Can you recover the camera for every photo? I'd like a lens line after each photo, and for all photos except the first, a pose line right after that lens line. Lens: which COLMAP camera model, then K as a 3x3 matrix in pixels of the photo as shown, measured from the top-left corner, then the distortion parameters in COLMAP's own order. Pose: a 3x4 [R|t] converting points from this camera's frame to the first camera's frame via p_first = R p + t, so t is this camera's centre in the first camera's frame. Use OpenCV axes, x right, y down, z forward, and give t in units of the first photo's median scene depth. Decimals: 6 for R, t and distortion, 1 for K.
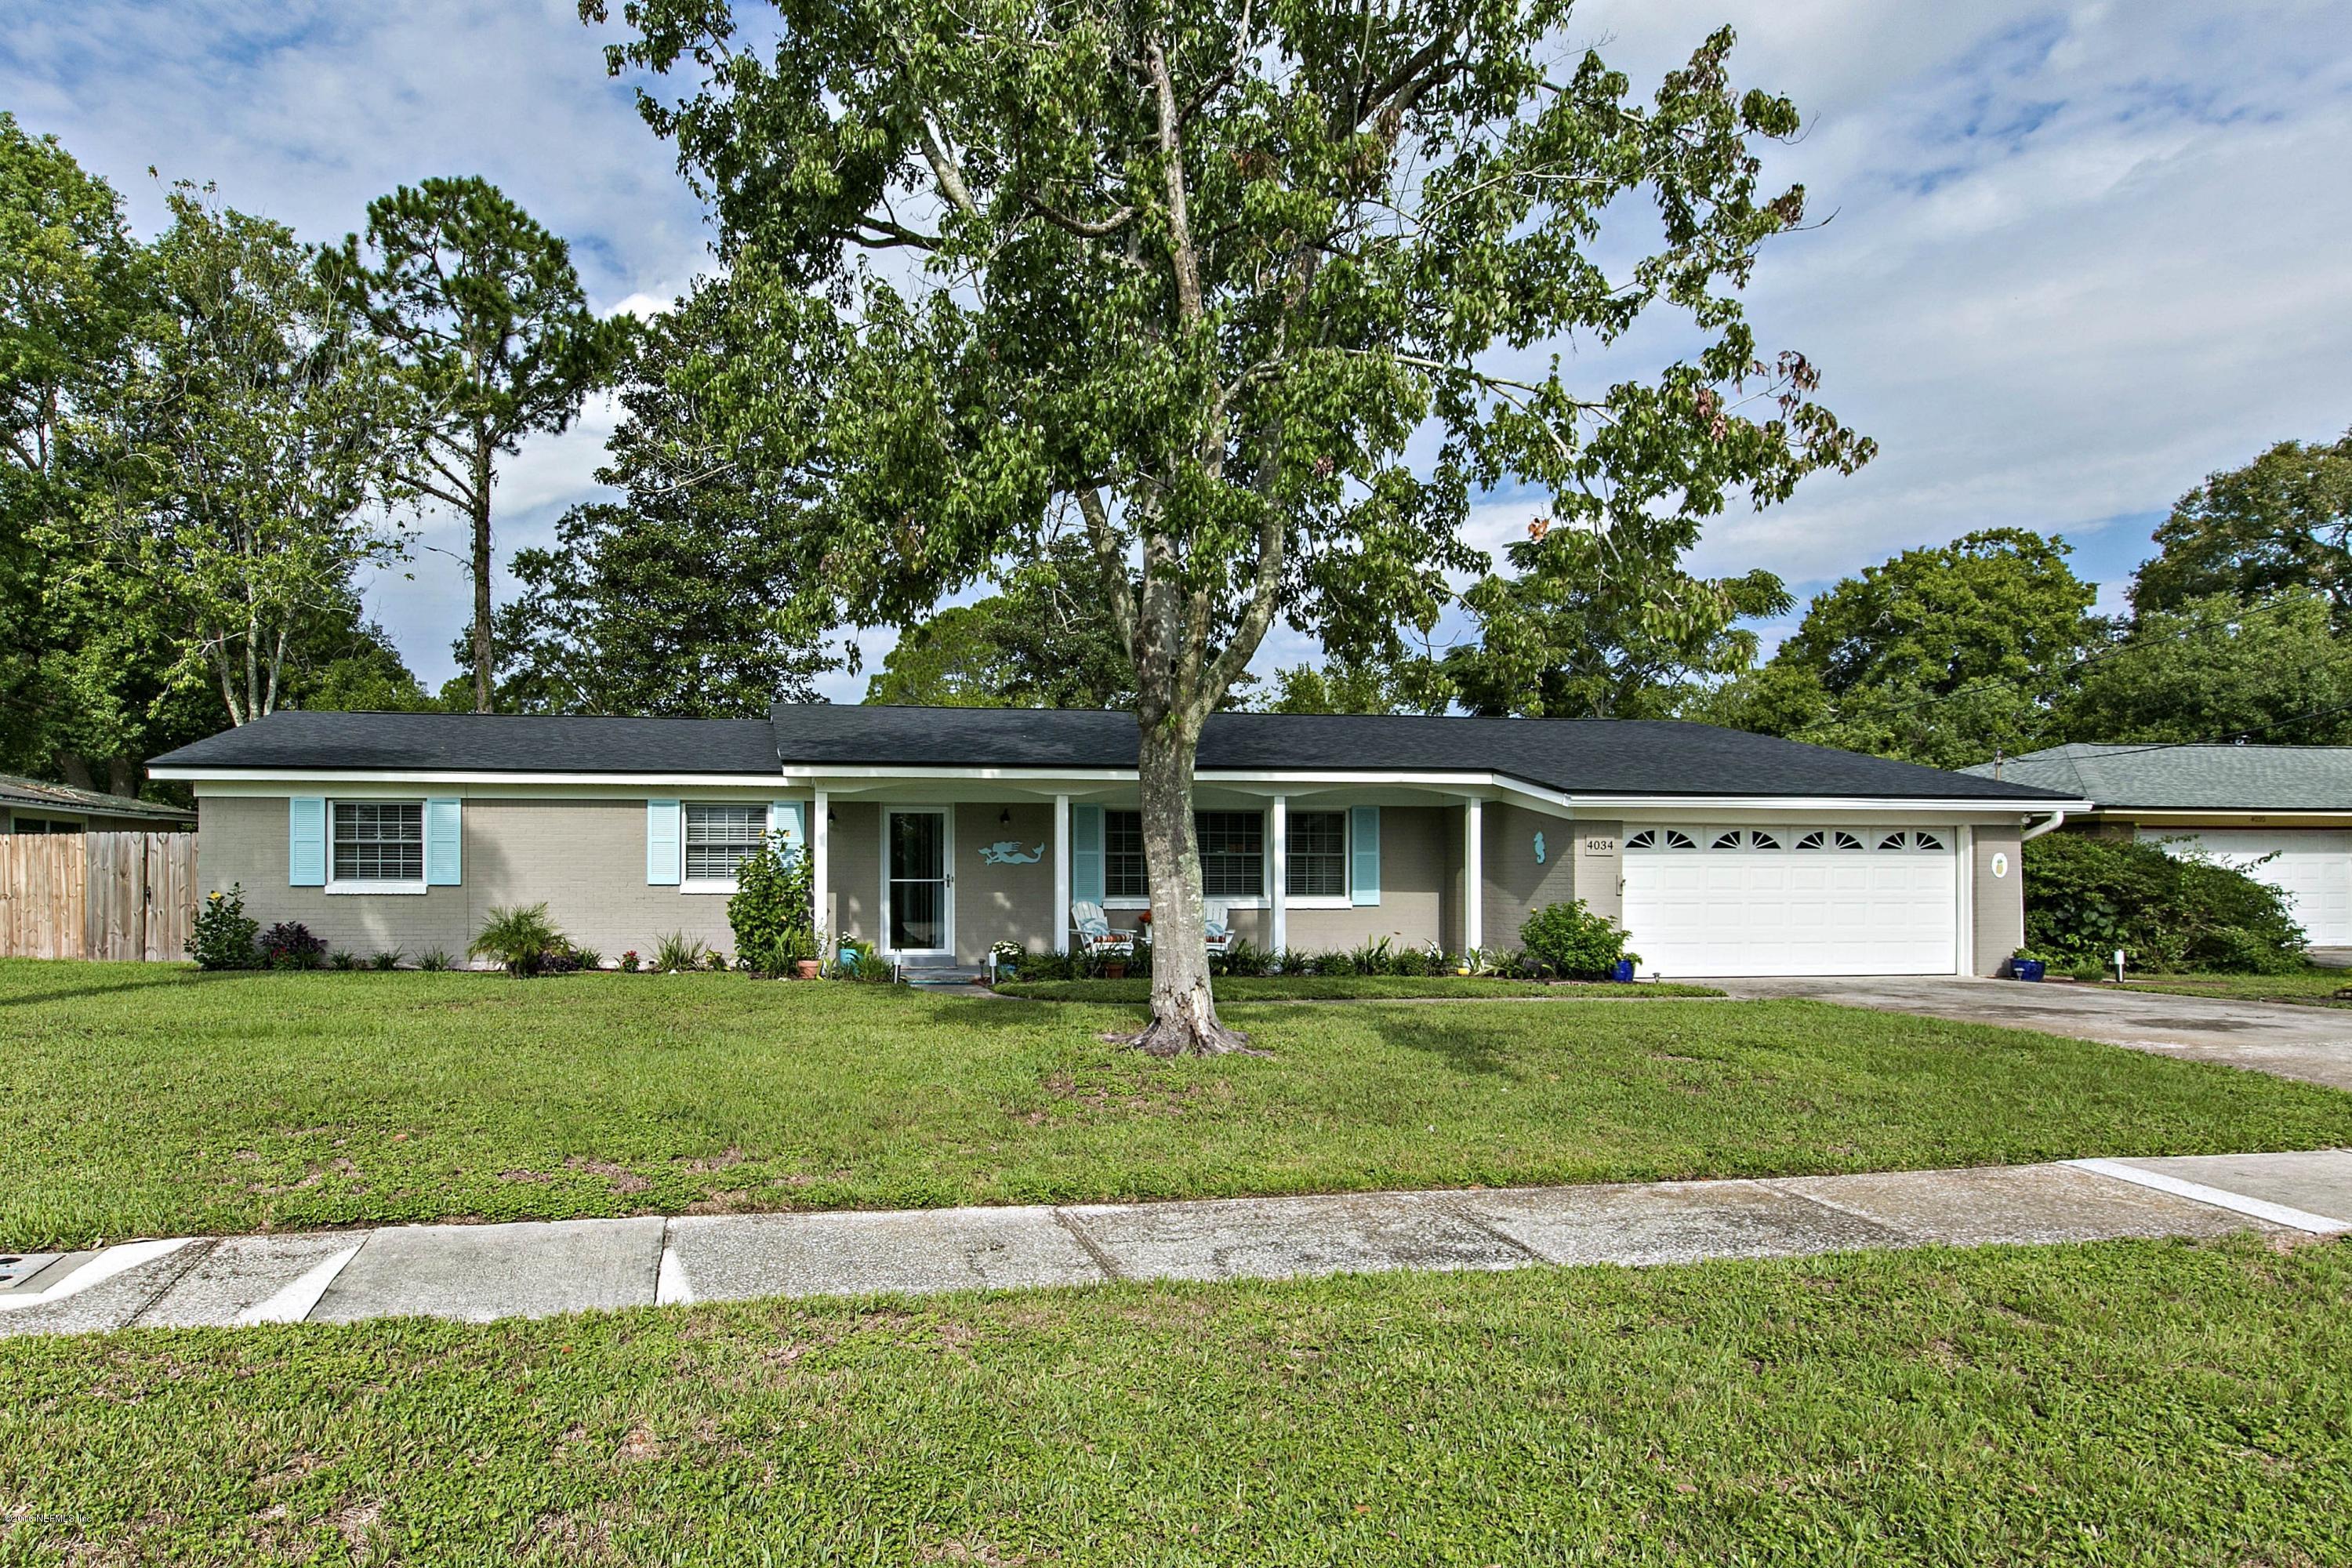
lens RADIAL K [[1318.9, 0, 967.0], [0, 1318.9, 777.0], [0, 0, 1]] dist [-0.008584, -0.000613]
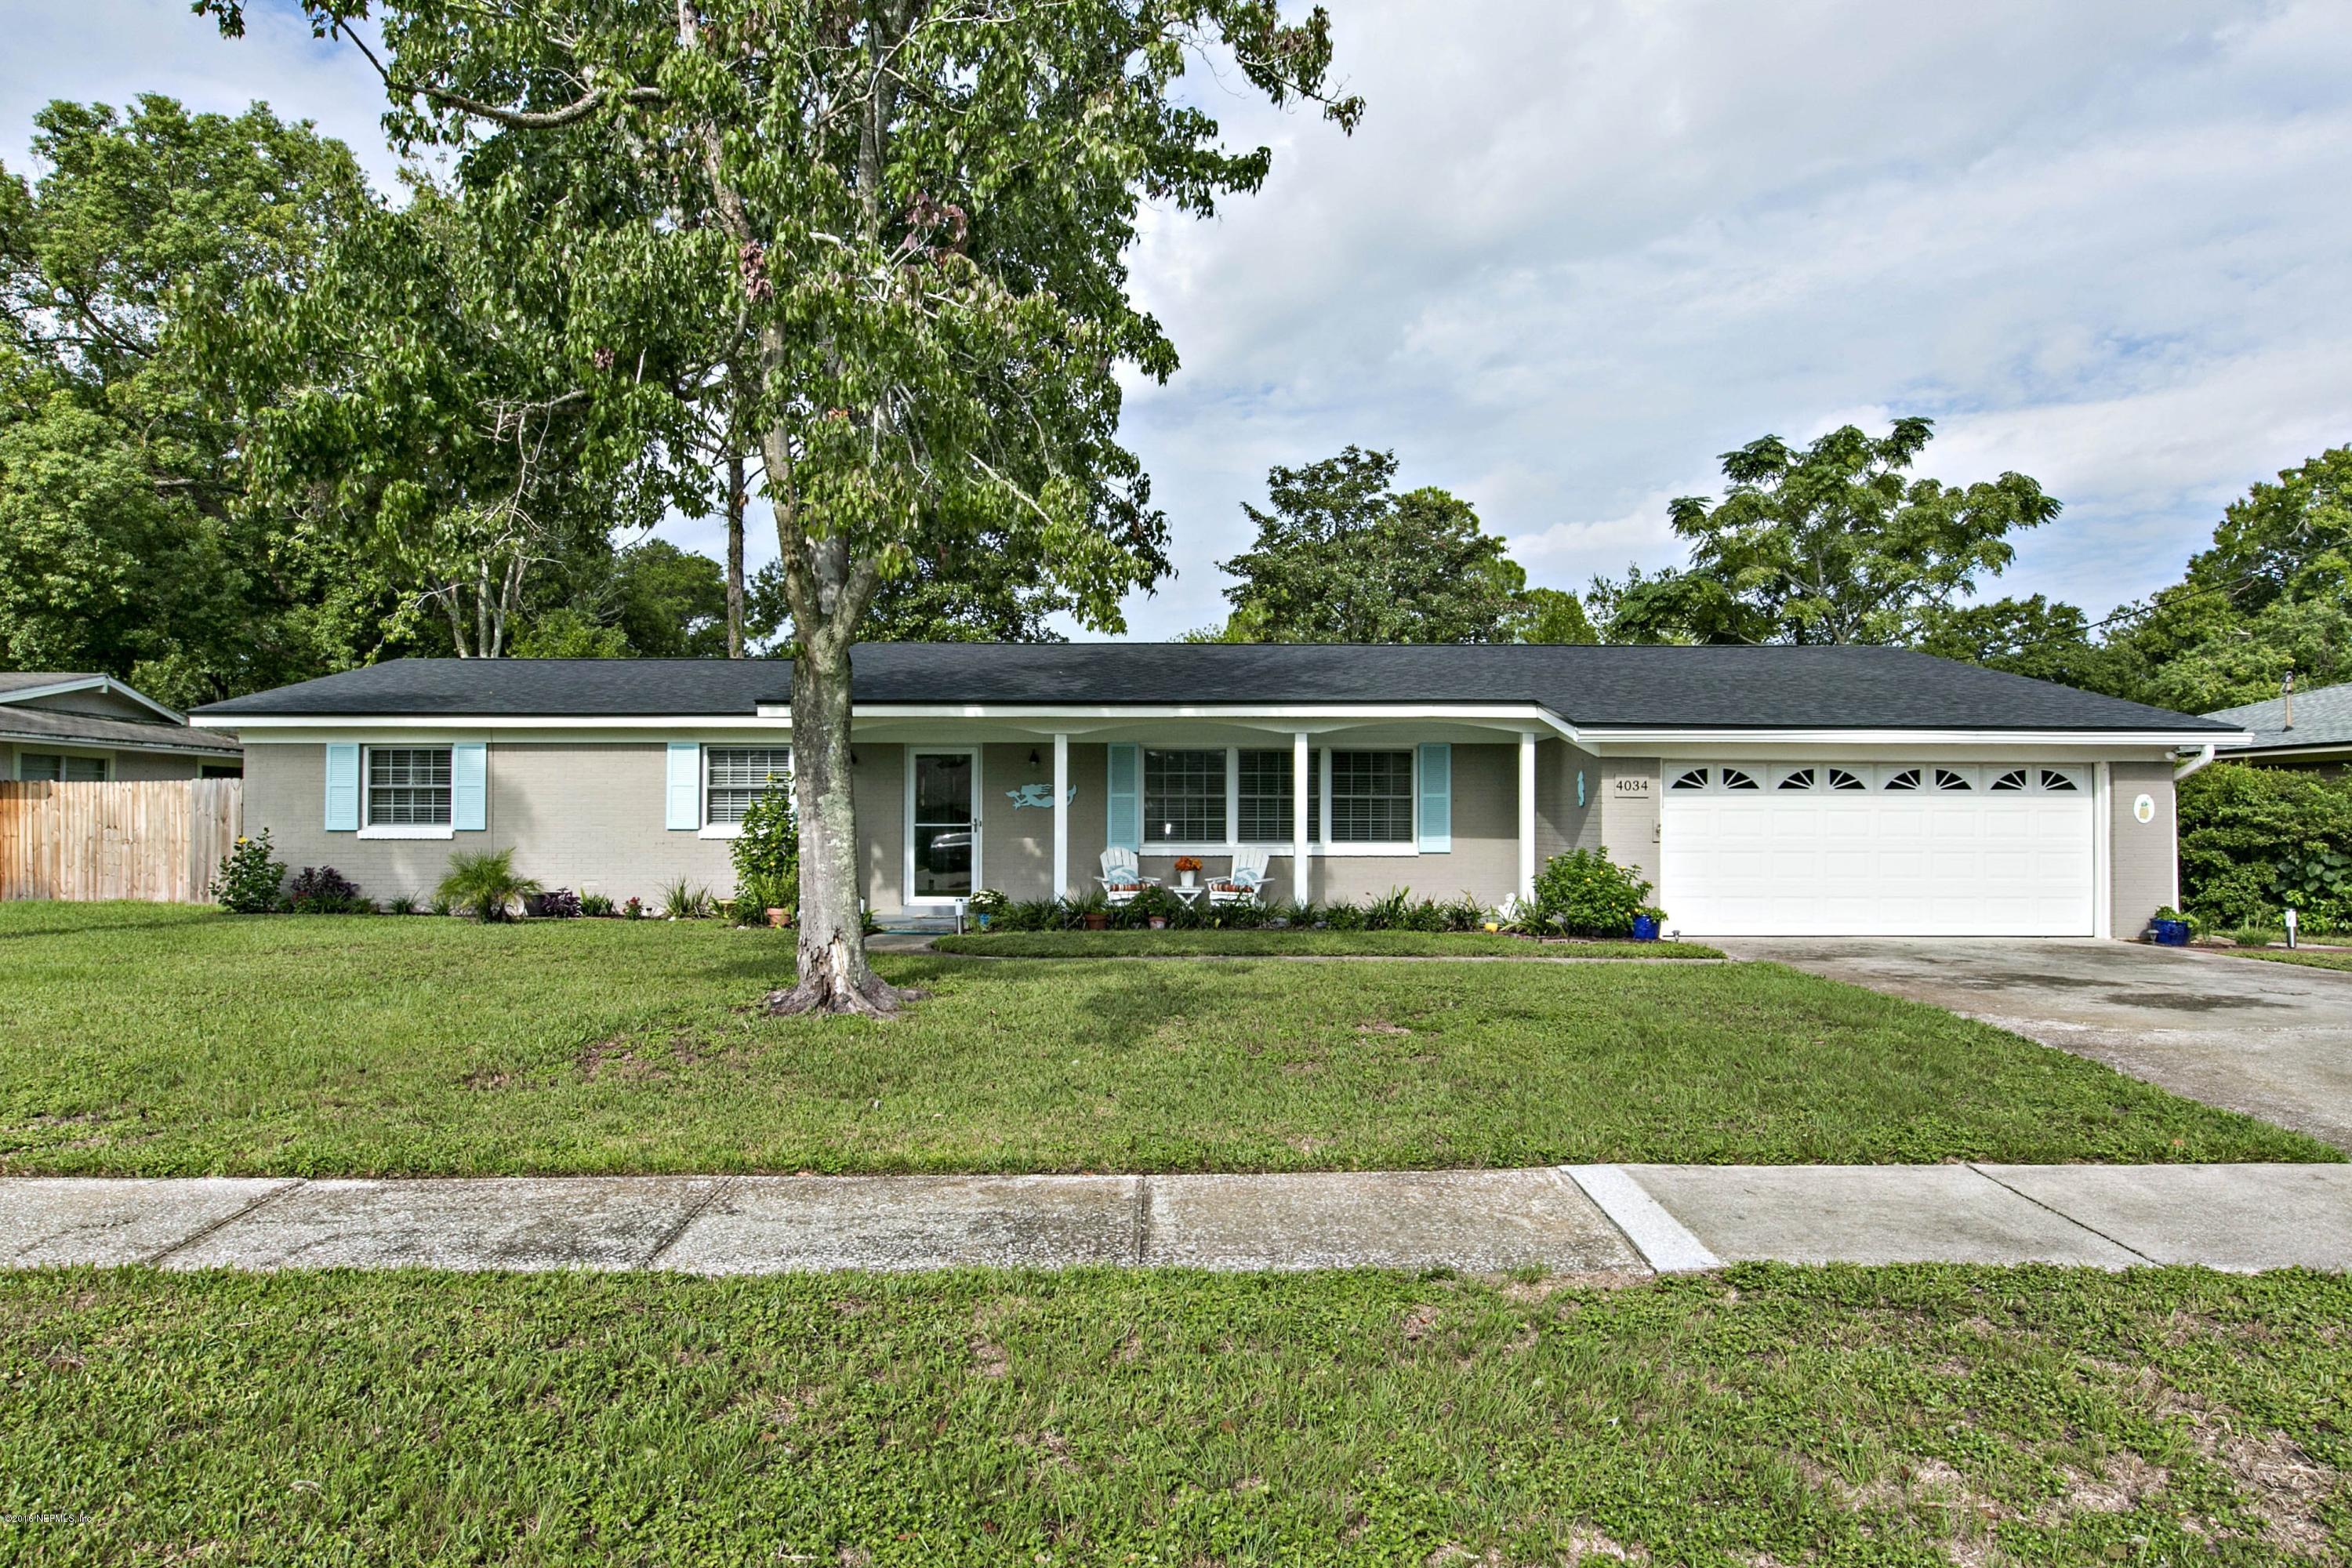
lens RADIAL K [[1354.9, 0, 1141.5], [0, 1354.9, 663.2], [0, 0, 1]] dist [0.004316, -0.000239]
pose [[0.991907, -0.014725, -0.126113, 0.244432], [0.009525, 0.999083, -0.041741, 0.003529], [0.126612, 0.040202, 0.991137, 0.038364]]
